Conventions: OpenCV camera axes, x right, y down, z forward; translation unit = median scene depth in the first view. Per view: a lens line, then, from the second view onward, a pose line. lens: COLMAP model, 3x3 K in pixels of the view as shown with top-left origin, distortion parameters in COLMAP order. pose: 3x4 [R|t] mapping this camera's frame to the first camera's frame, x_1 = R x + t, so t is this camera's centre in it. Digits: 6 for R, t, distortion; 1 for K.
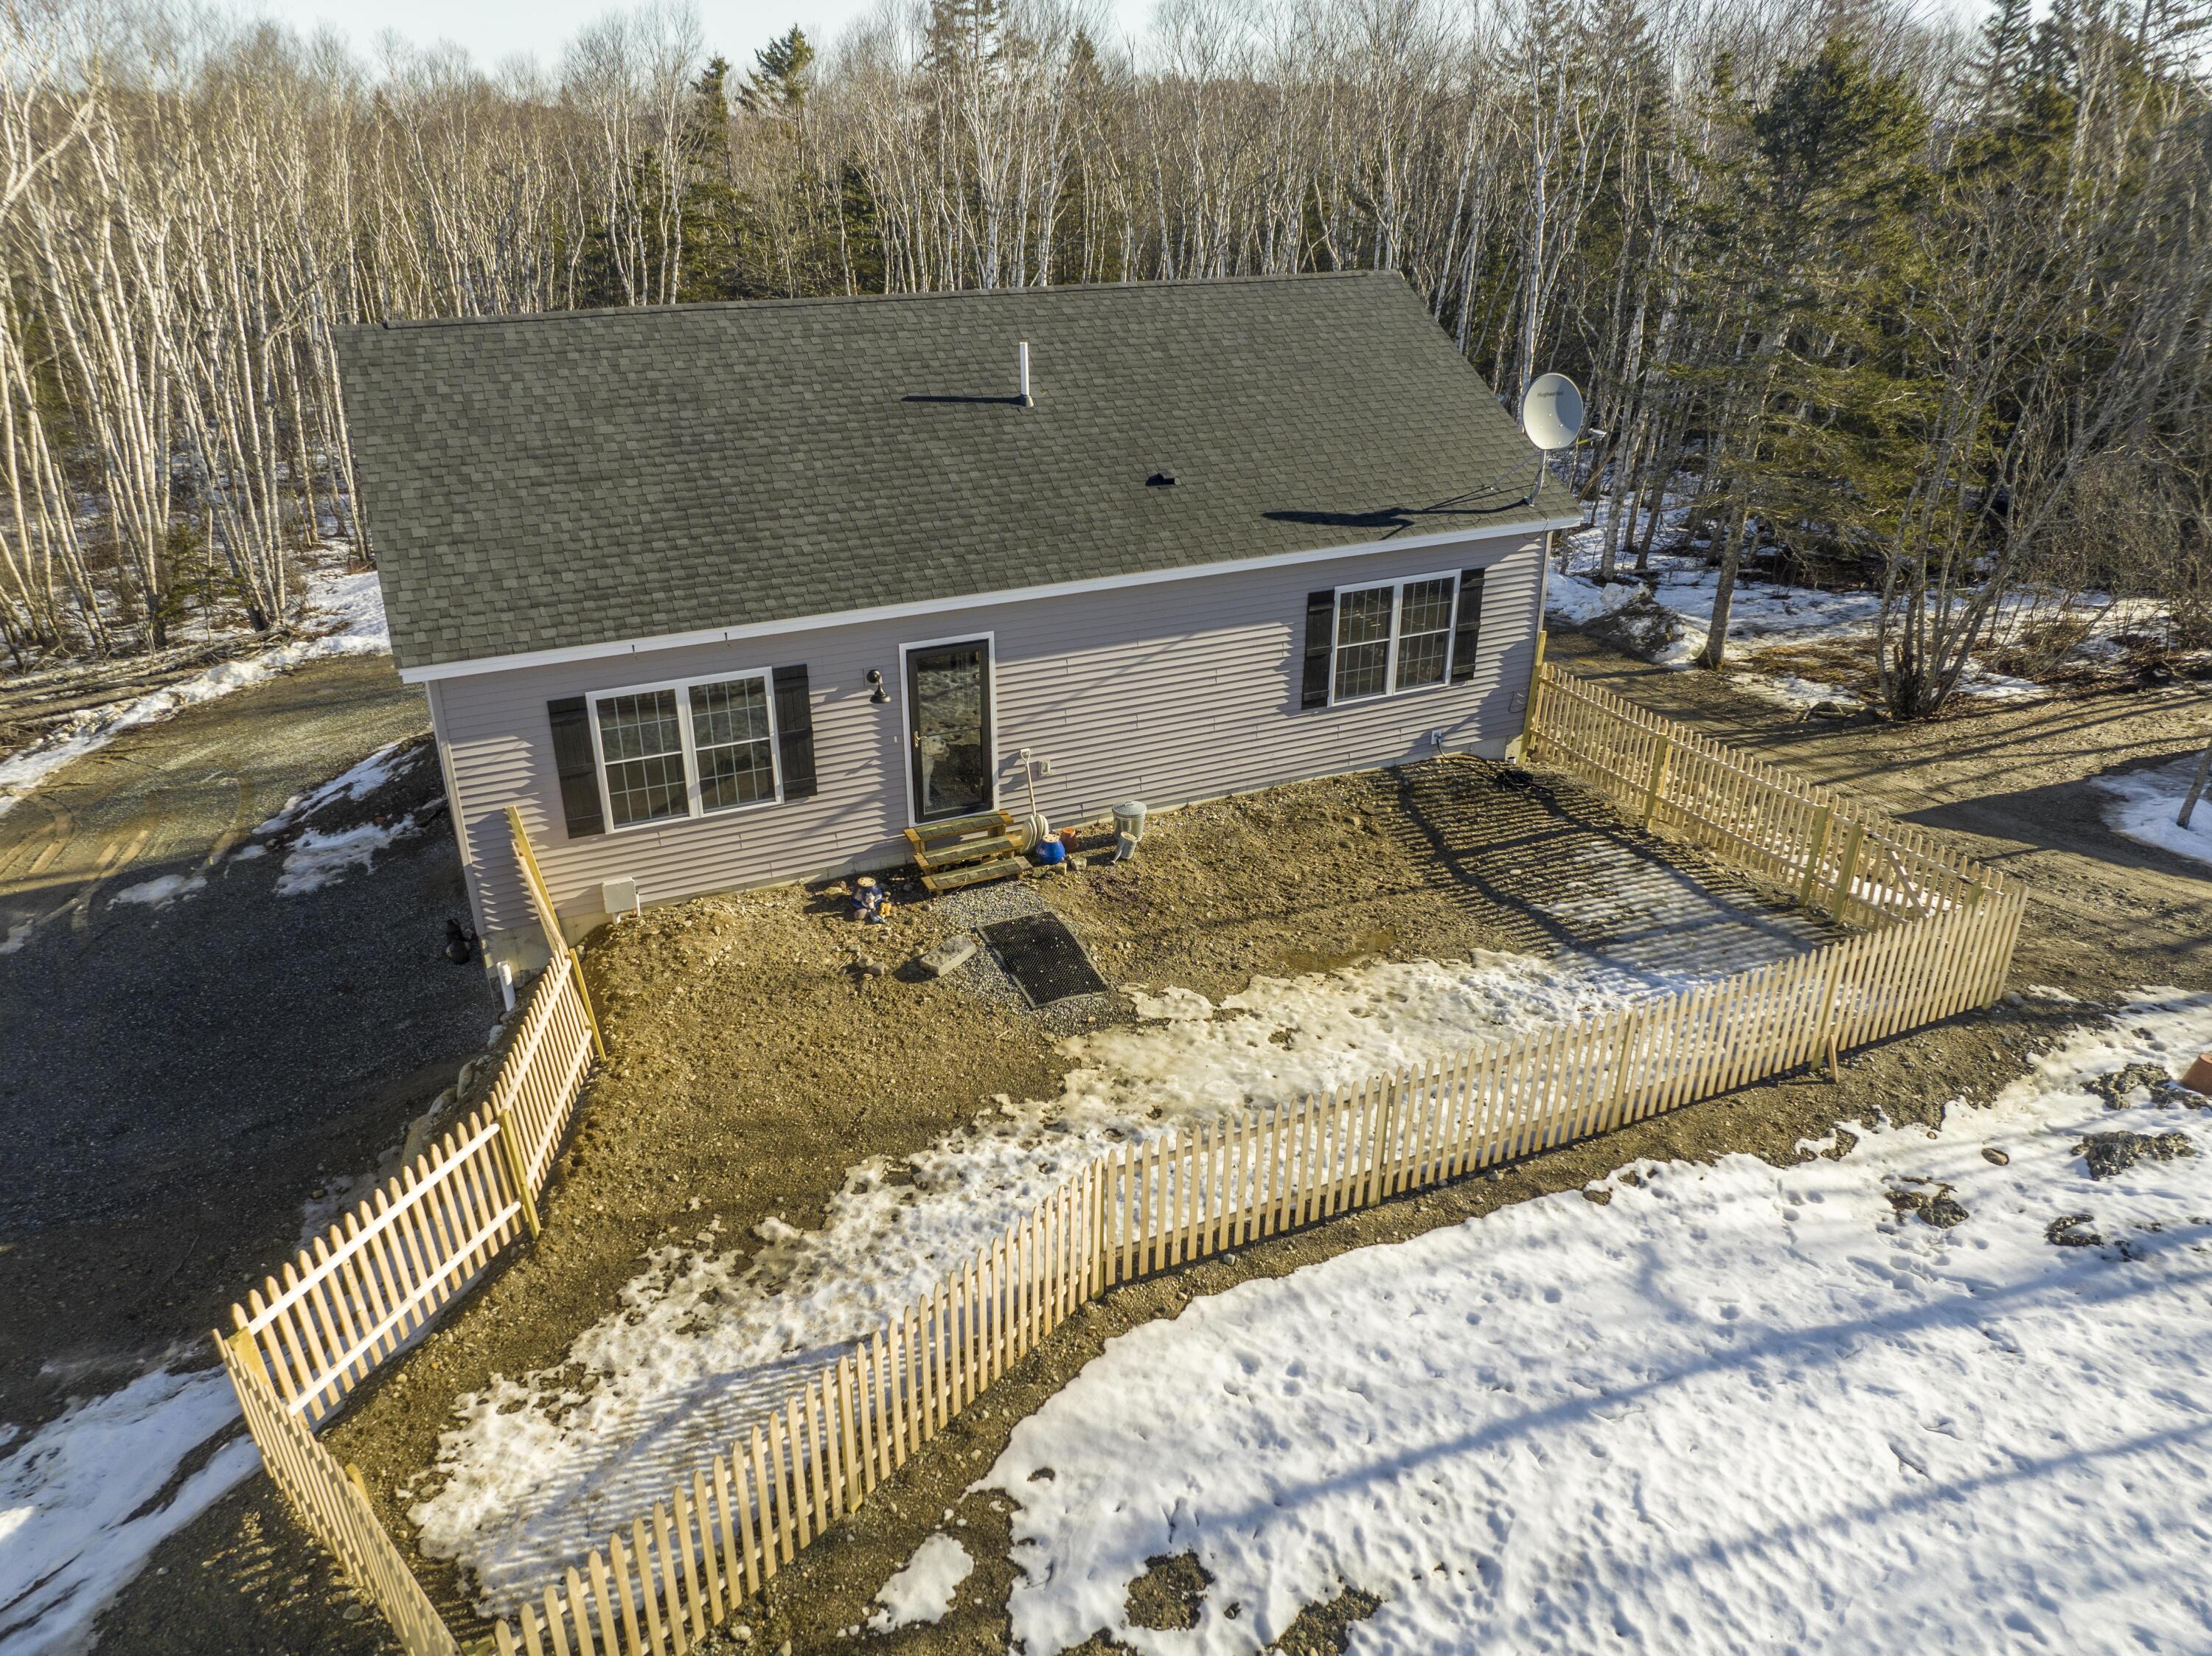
lens RADIAL K [[1559.8, 0, 1118.0], [0, 1559.8, 833.5], [0, 0, 1]] dist [-0.034991, 0.004497]
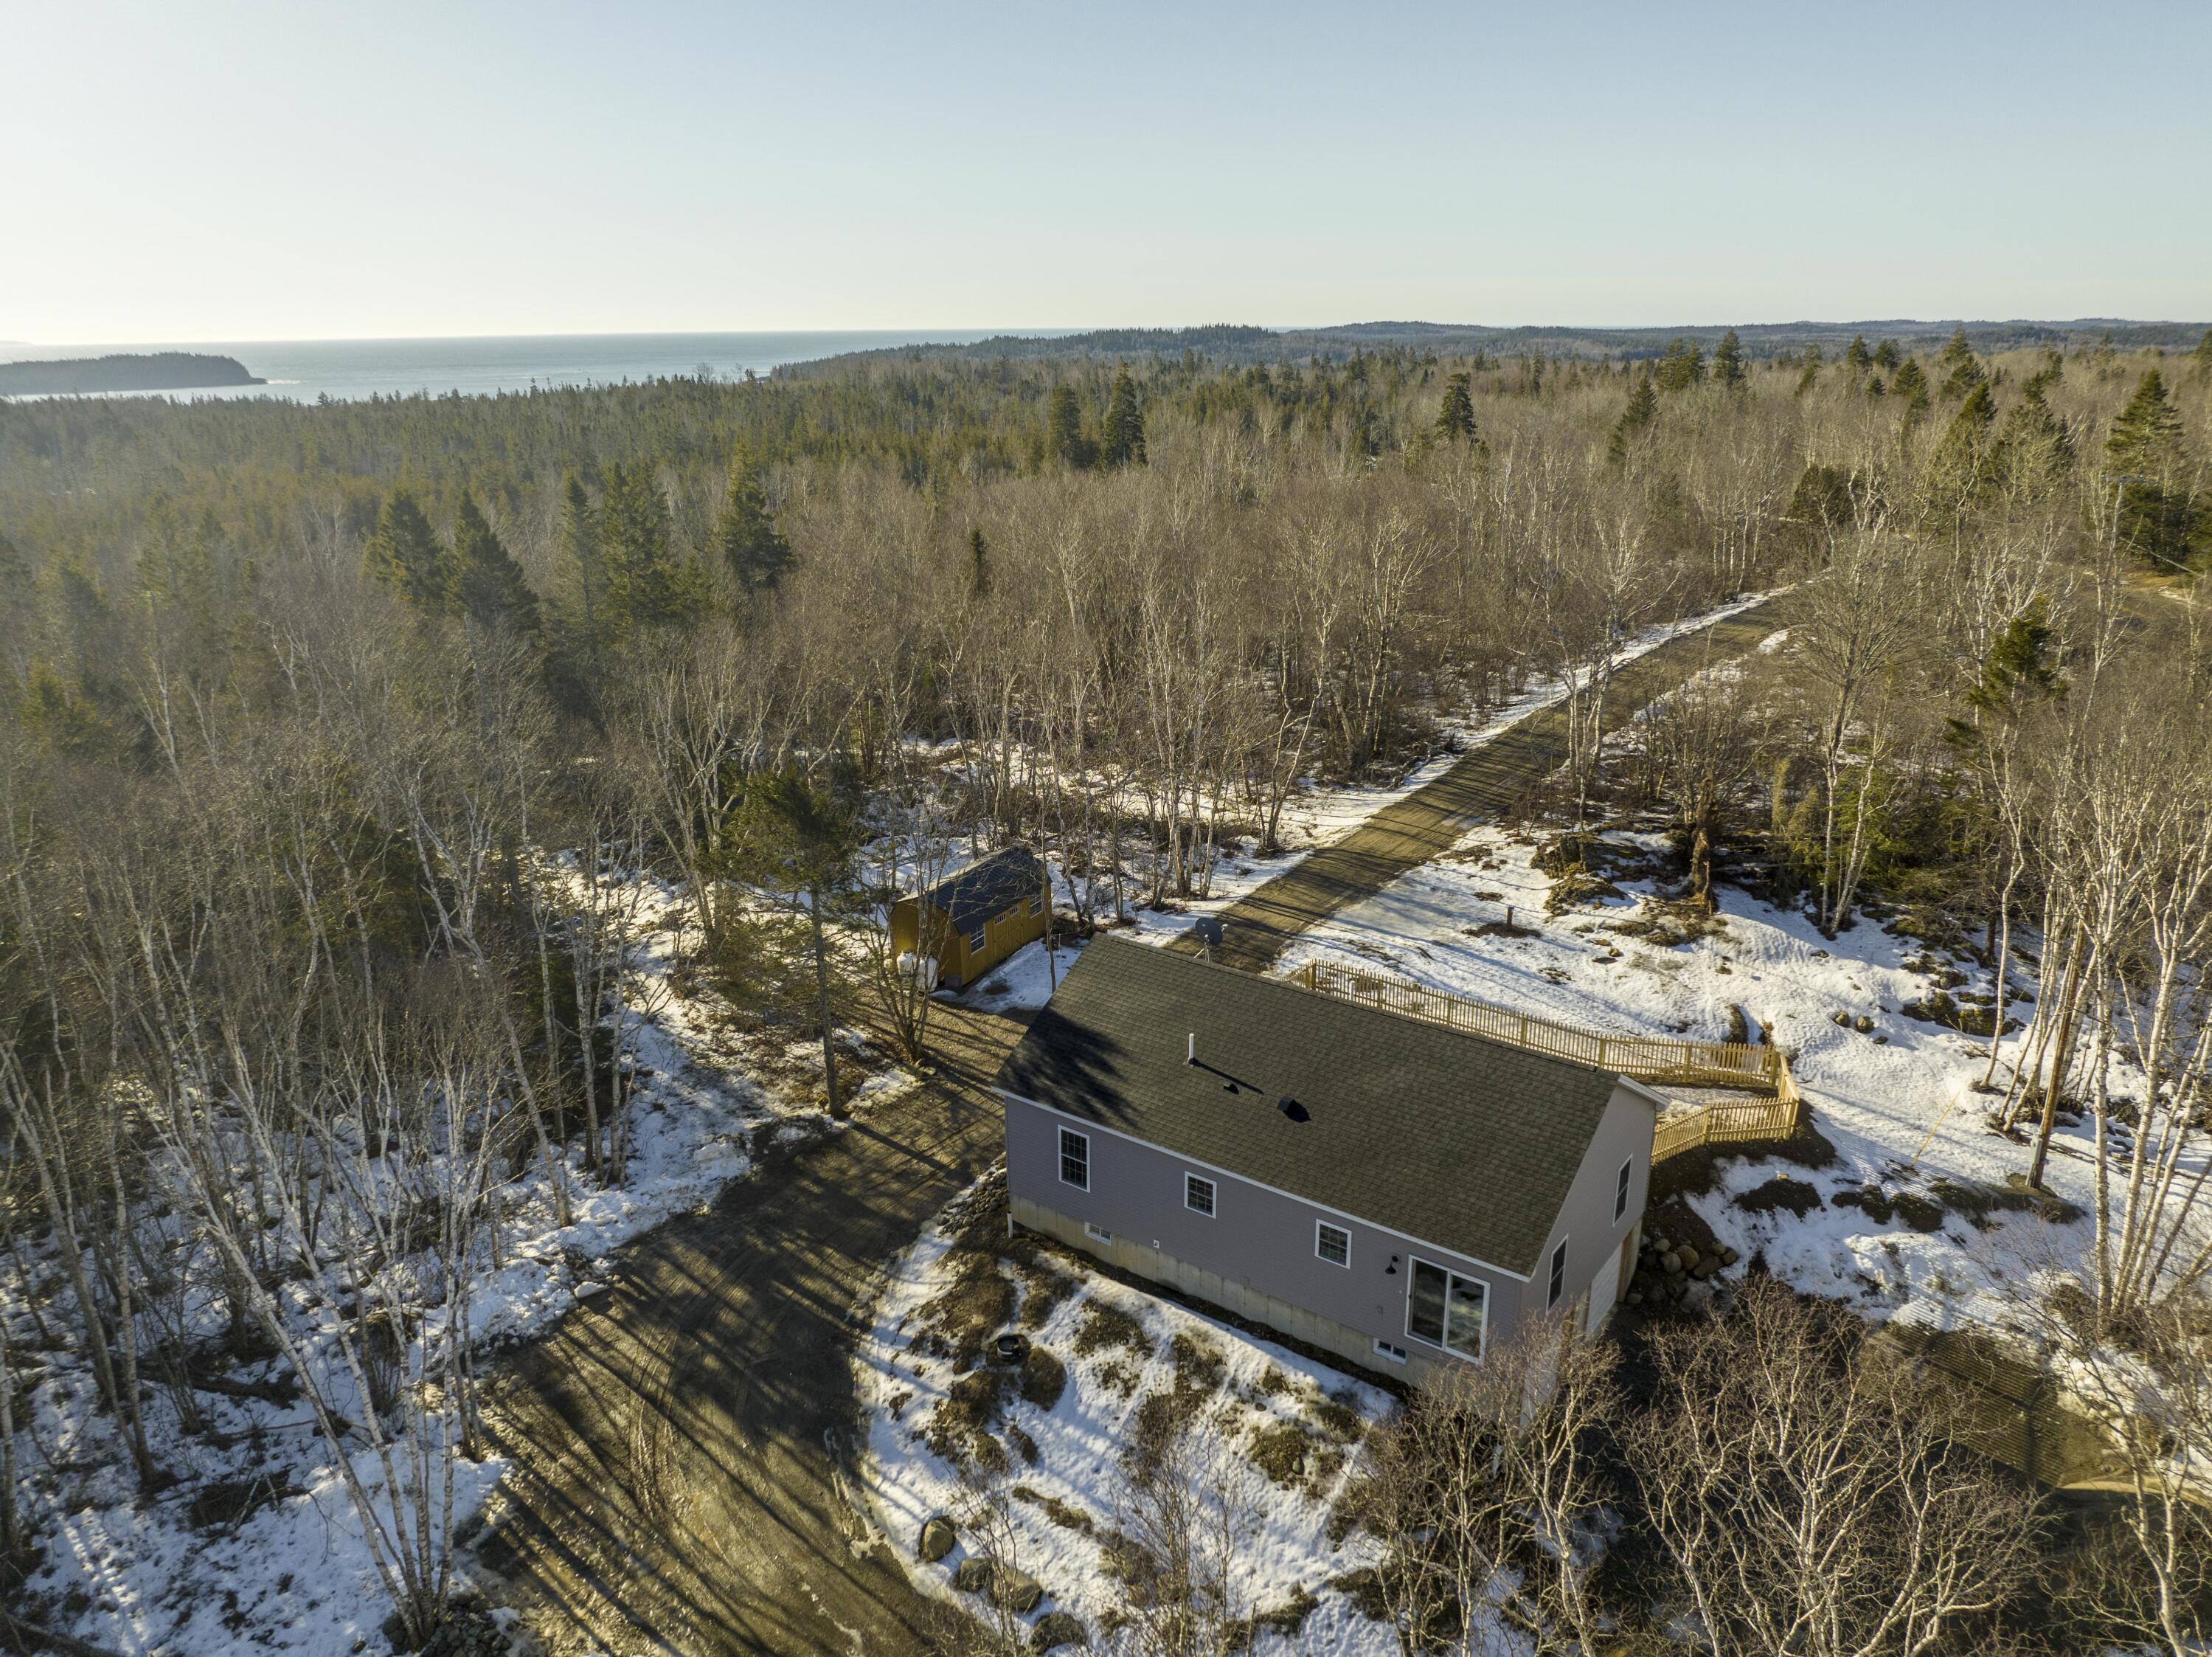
lens RADIAL K [[1560.0, 0, 1116.0], [0, 1560.0, 842.8], [0, 0, 1]] dist [-0.034991, 0.004497]
pose [[-0.474298, -0.275826, 0.836039, -1.802454], [0.377450, 0.794229, 0.476164, -1.765353], [-0.795345, 0.541406, -0.272590, 1.912055]]
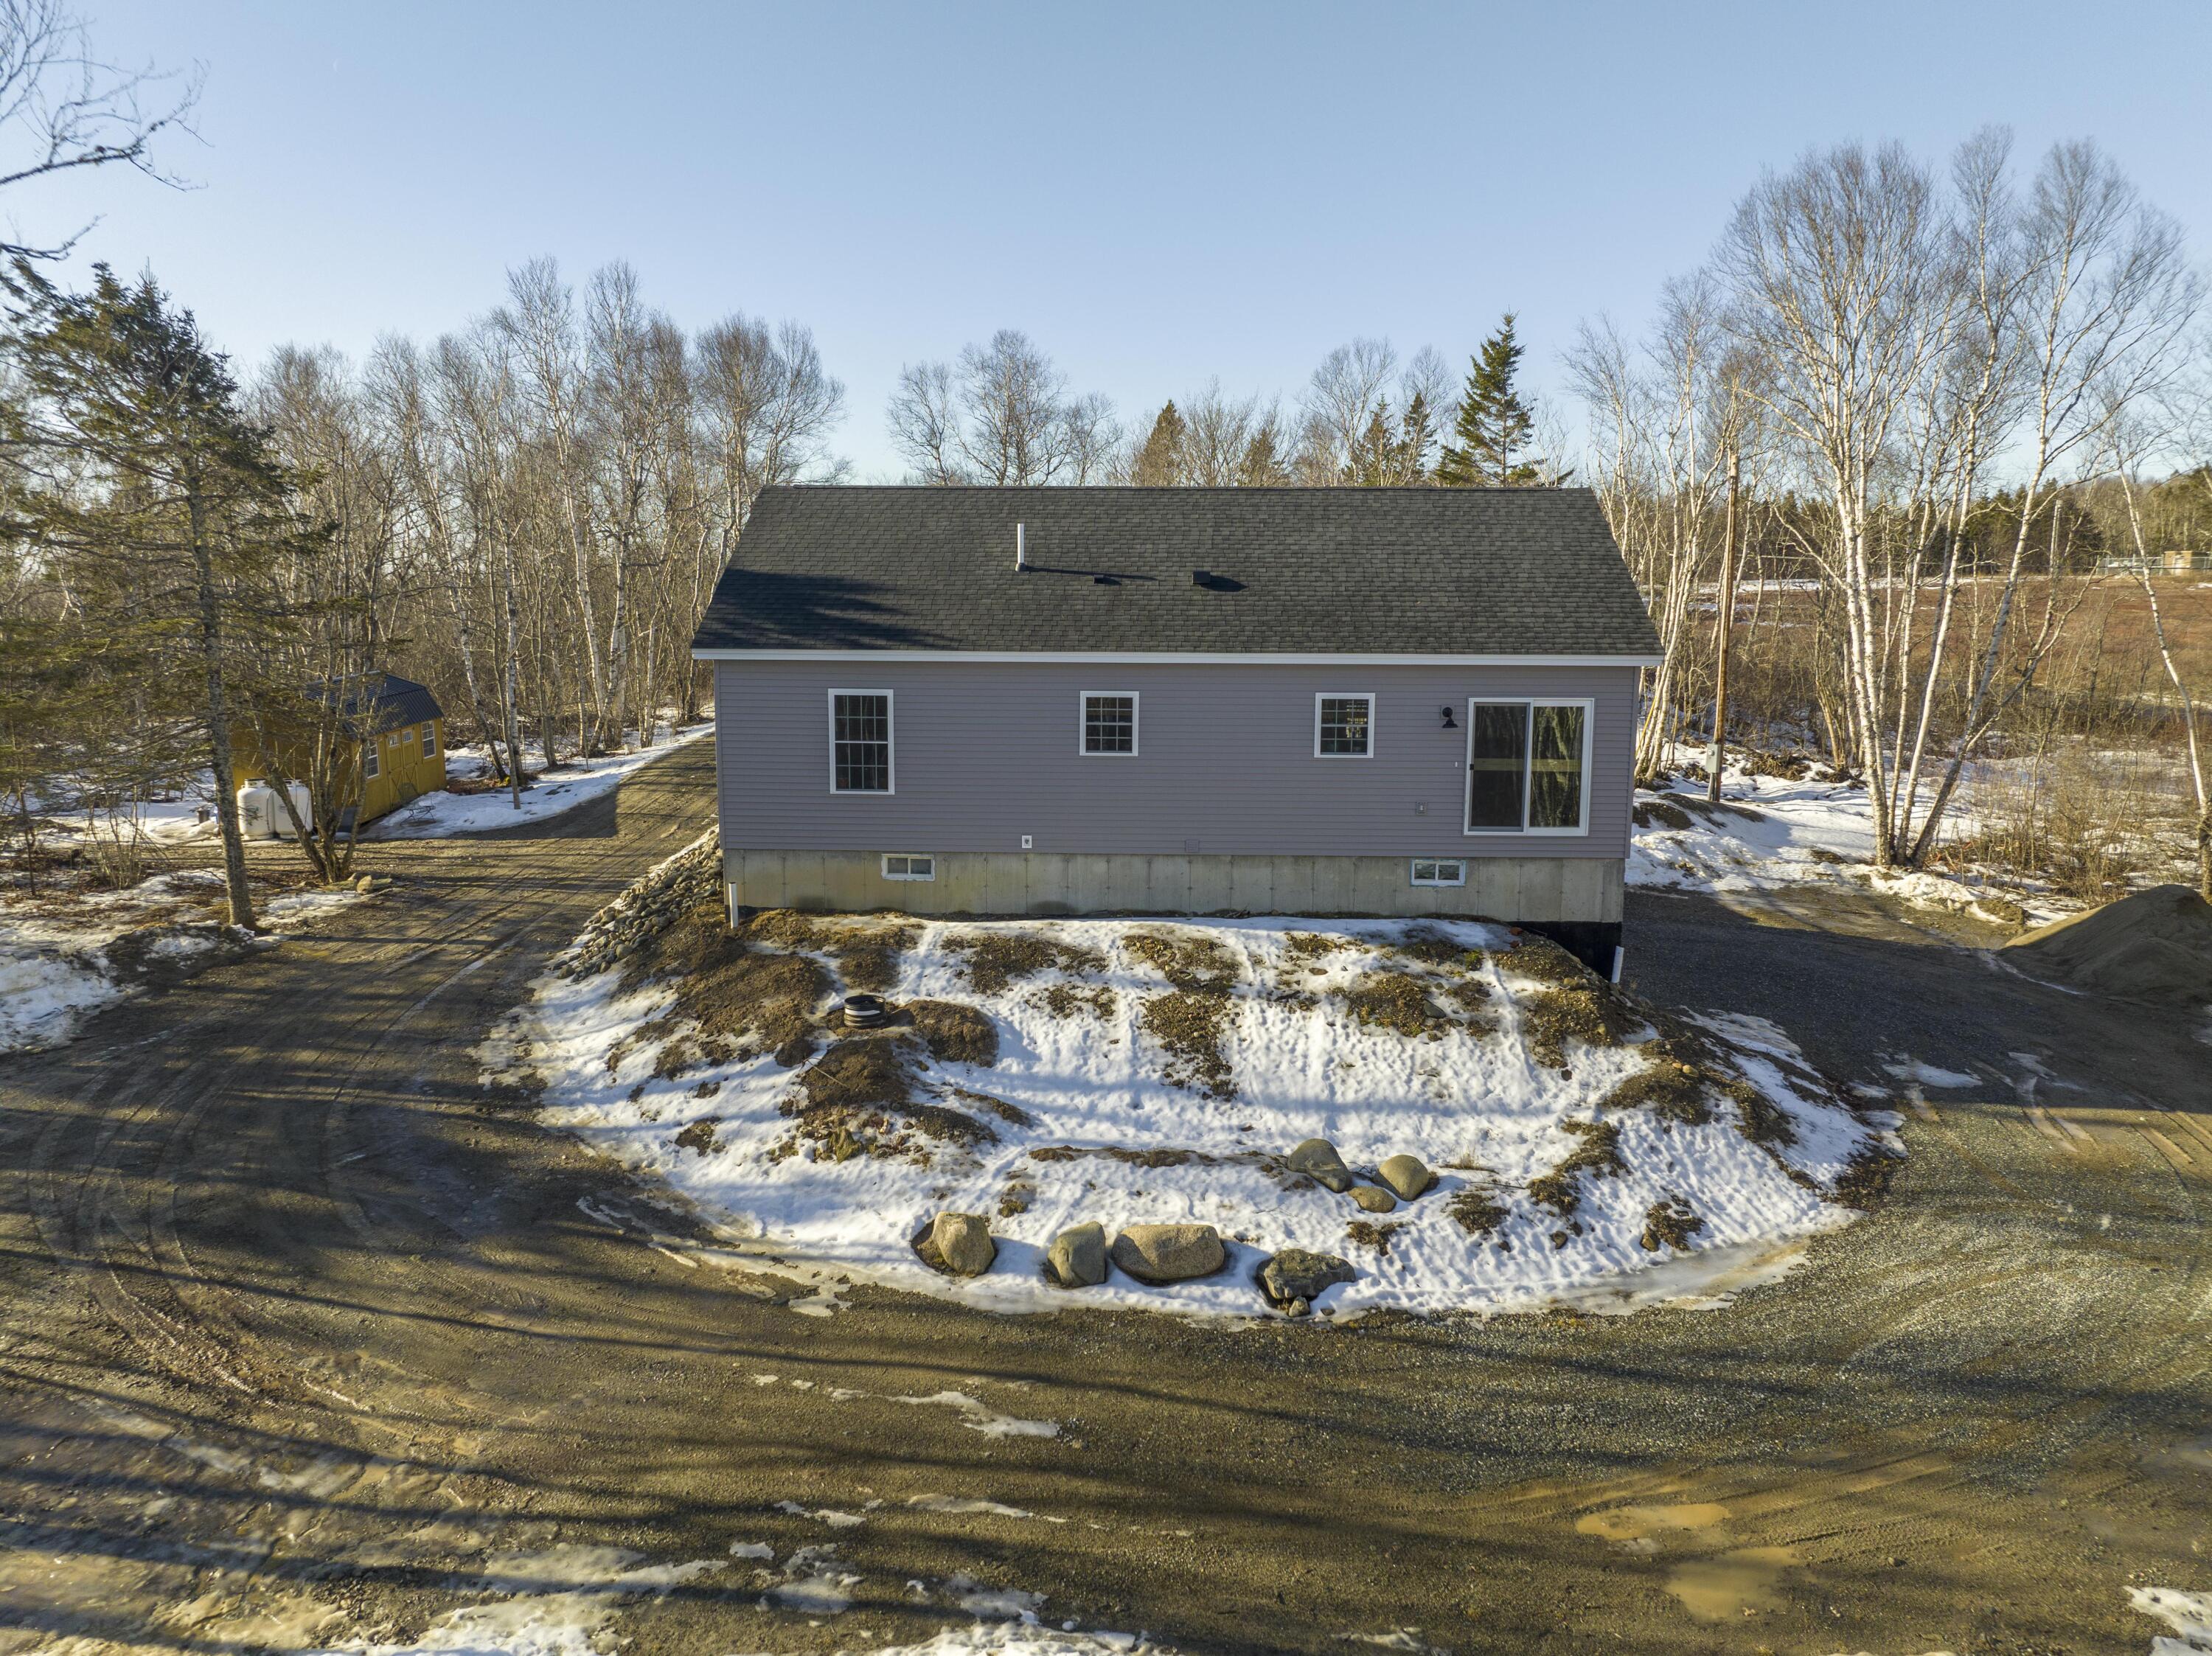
lens RADIAL K [[1559.8, 0, 1107.4], [0, 1559.8, 808.0], [0, 0, 1]] dist [-0.034991, 0.004497]
pose [[-0.886256, -0.066199, 0.458441, -0.835515], [0.193856, 0.845875, 0.496906, -0.938828], [-0.420678, 0.529257, -0.736829, 2.552784]]
